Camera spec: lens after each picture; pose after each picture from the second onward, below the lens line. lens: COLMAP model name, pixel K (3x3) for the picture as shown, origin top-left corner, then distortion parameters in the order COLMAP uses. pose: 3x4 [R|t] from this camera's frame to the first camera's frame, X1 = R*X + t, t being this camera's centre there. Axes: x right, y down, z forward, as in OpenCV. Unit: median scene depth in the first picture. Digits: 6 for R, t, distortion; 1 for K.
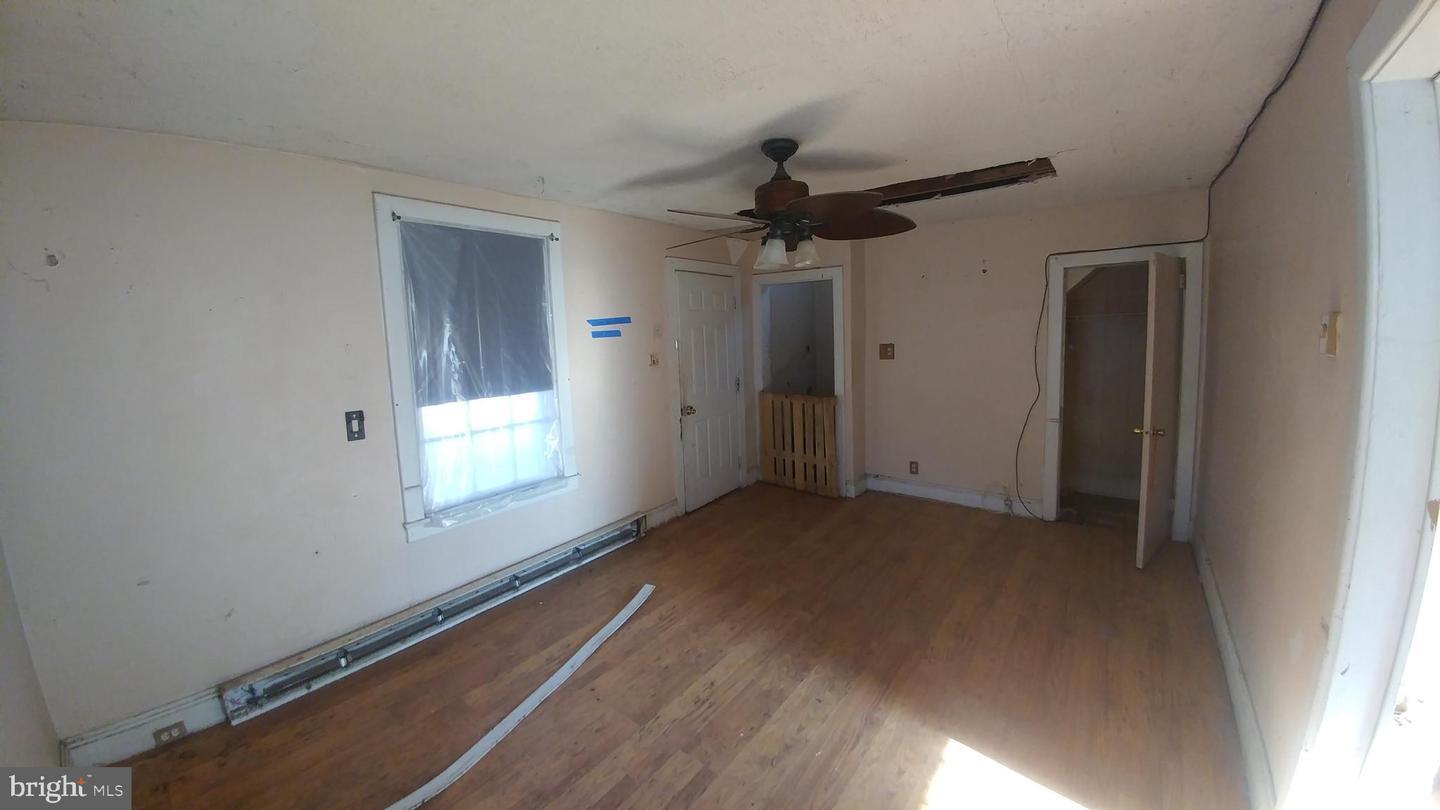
lens RADIAL K [[512.3, 0, 723.4], [0, 512.3, 381.8], [0, 0, 1]] dist [-0.035586, -0.009343]
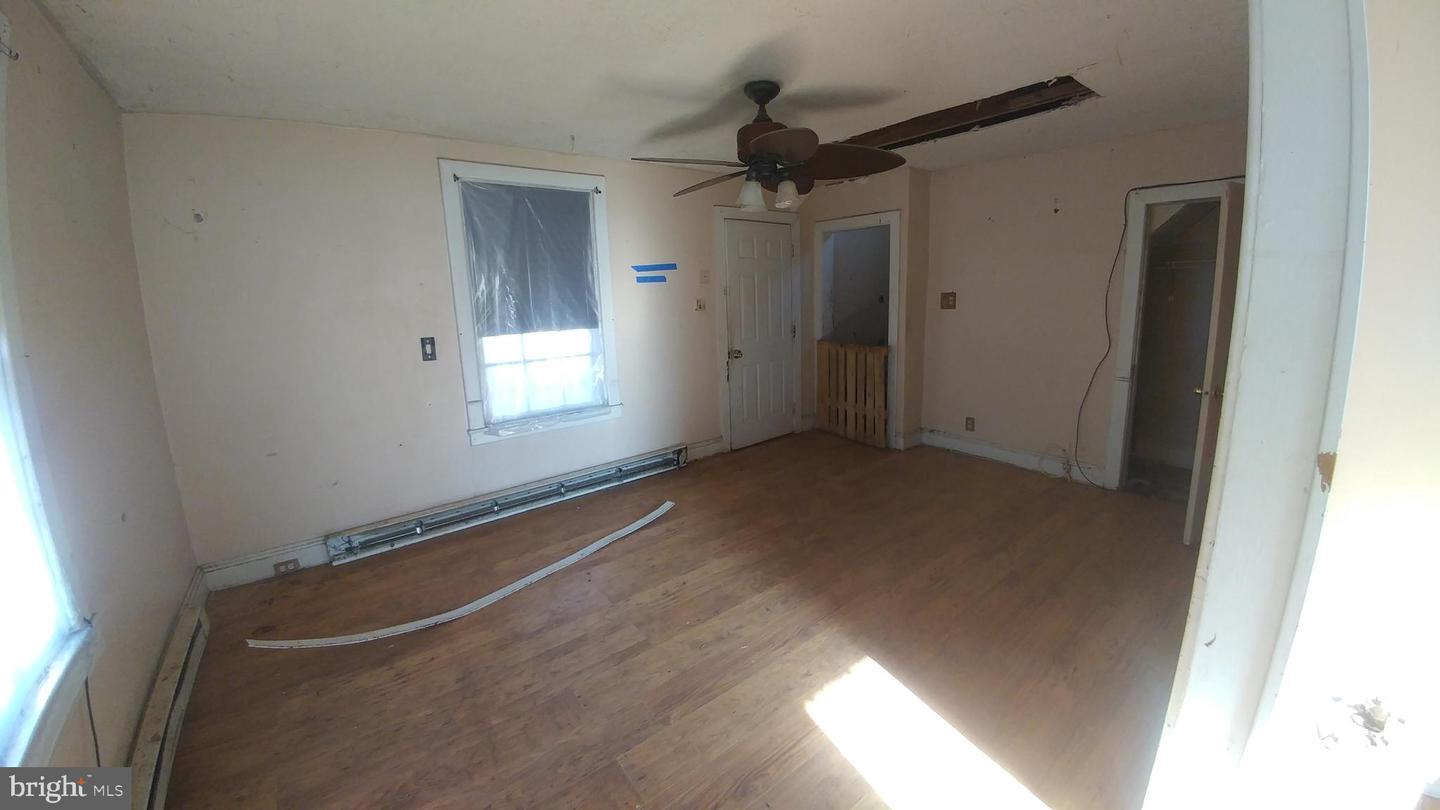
lens RADIAL K [[512.3, 0, 723.4], [0, 512.3, 381.8], [0, 0, 1]] dist [-0.035586, -0.009343]
pose [[0.967905, 0.048308, -0.246631, 0.258527], [-0.027559, 0.995836, 0.086900, 0.033018], [0.249802, -0.077314, 0.965206, -0.043208]]
